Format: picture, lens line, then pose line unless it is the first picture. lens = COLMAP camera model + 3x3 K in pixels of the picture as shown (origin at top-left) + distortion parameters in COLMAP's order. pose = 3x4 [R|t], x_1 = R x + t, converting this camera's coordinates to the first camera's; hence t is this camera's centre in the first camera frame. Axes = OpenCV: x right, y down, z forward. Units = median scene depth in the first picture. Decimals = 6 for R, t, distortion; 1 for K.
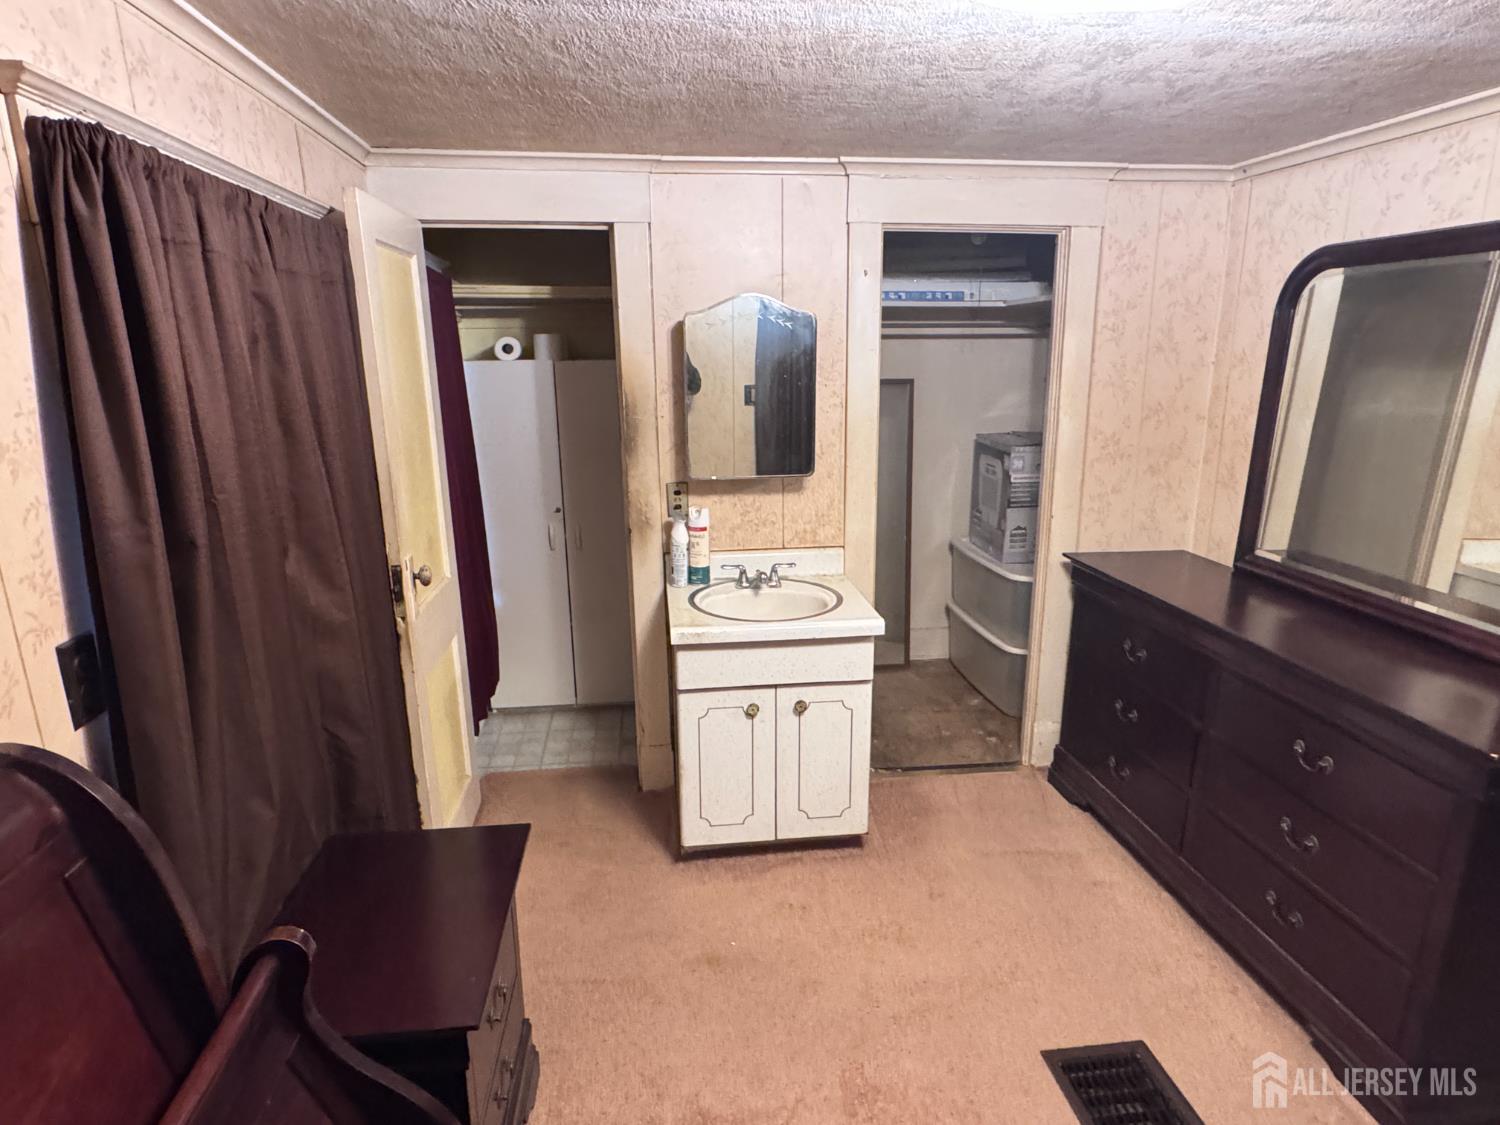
lens RADIAL K [[850.1, 0, 721.3], [0, 850.1, 569.5], [0, 0, 1]] dist [0.000418, -0.000545]
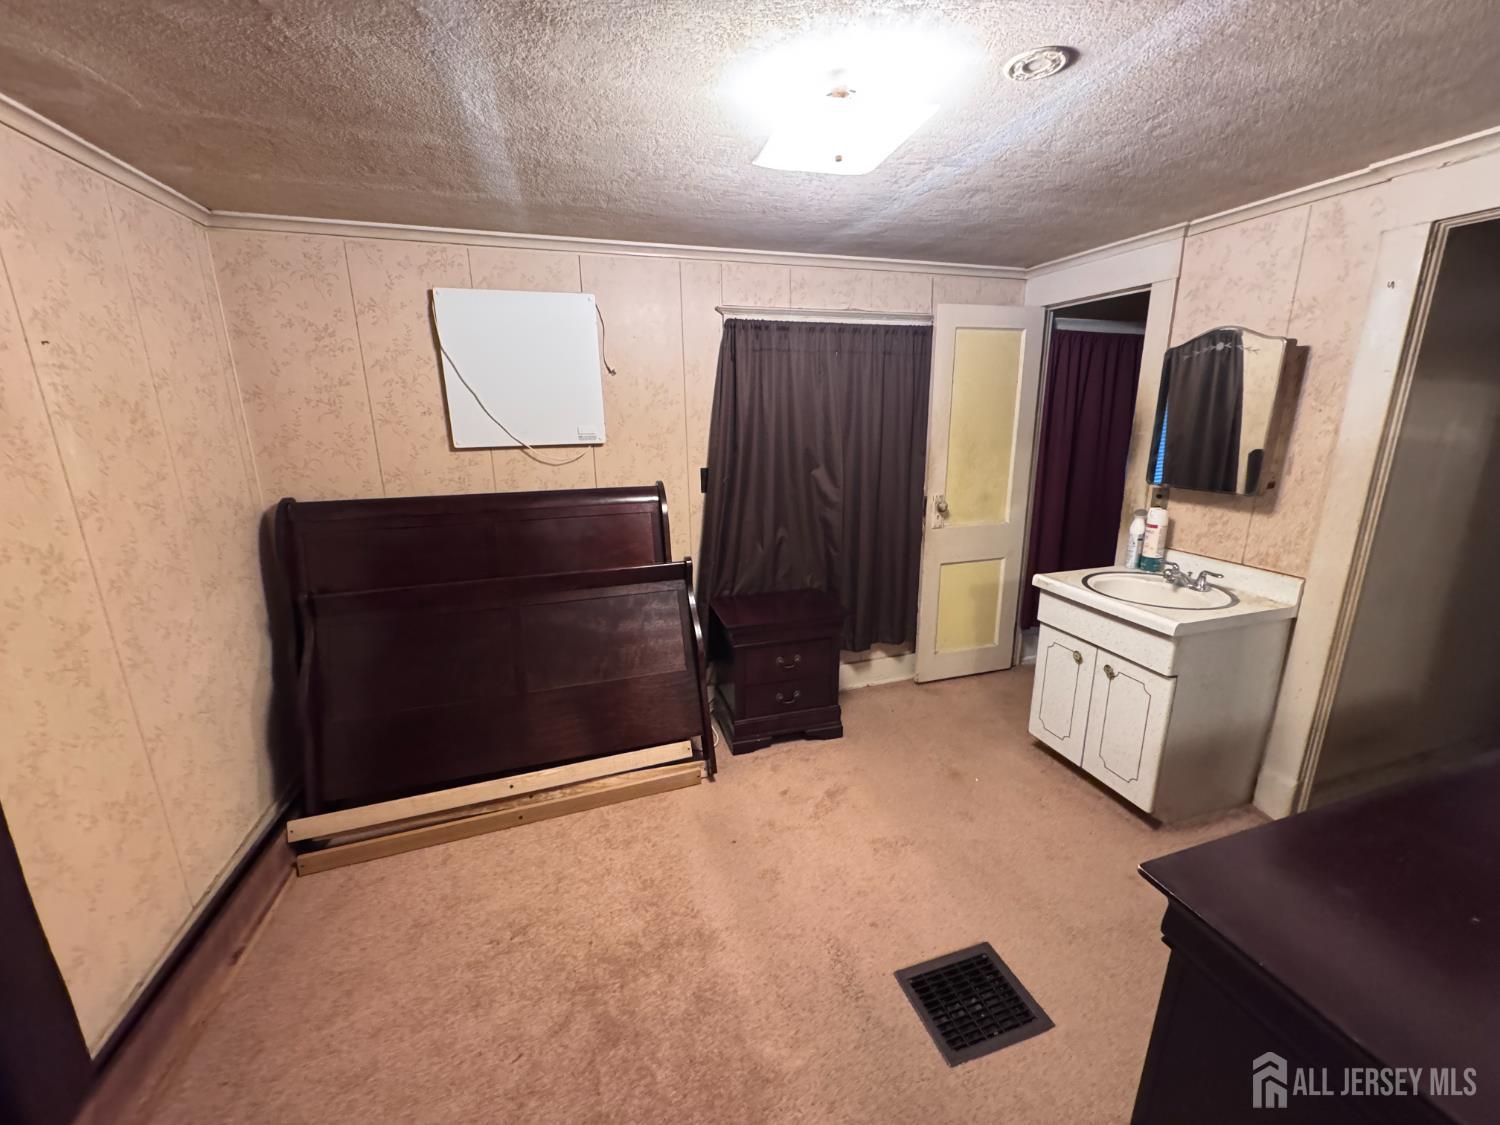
lens RADIAL K [[591.8, 0, 751.3], [0, 591.8, 562.2], [0, 0, 1]] dist [-0.001562, 0.000318]
pose [[0.197640, 0.255358, -0.946430, 0.654044], [-0.233243, 0.949997, 0.207613, -0.038113], [0.952122, 0.179716, 0.247318, 0.232433]]
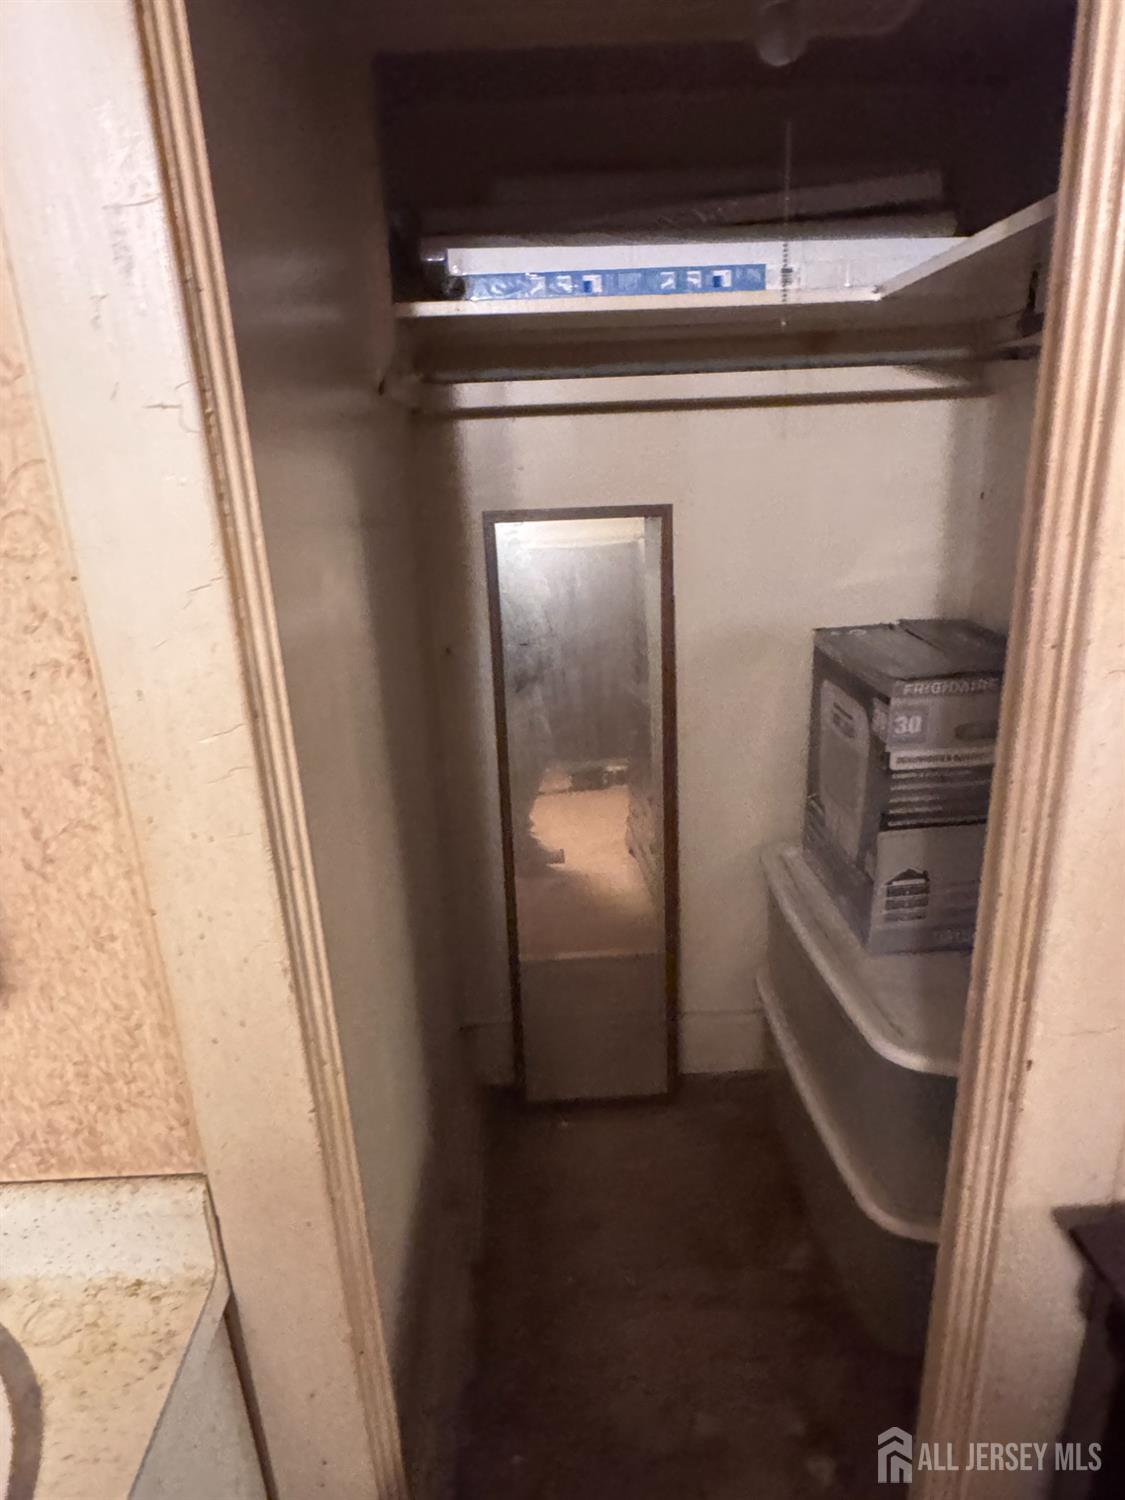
lens RADIAL K [[839.0, 0, 560.9], [0, 839.0, 721.8], [0, 0, 1]] dist [-0.014198, -0.000828]
pose [[0.997429, -0.002313, -0.071622, 0.273435], [0.006250, 0.998478, 0.054797, -0.183509], [0.071386, -0.055104, 0.995925, 0.763938]]
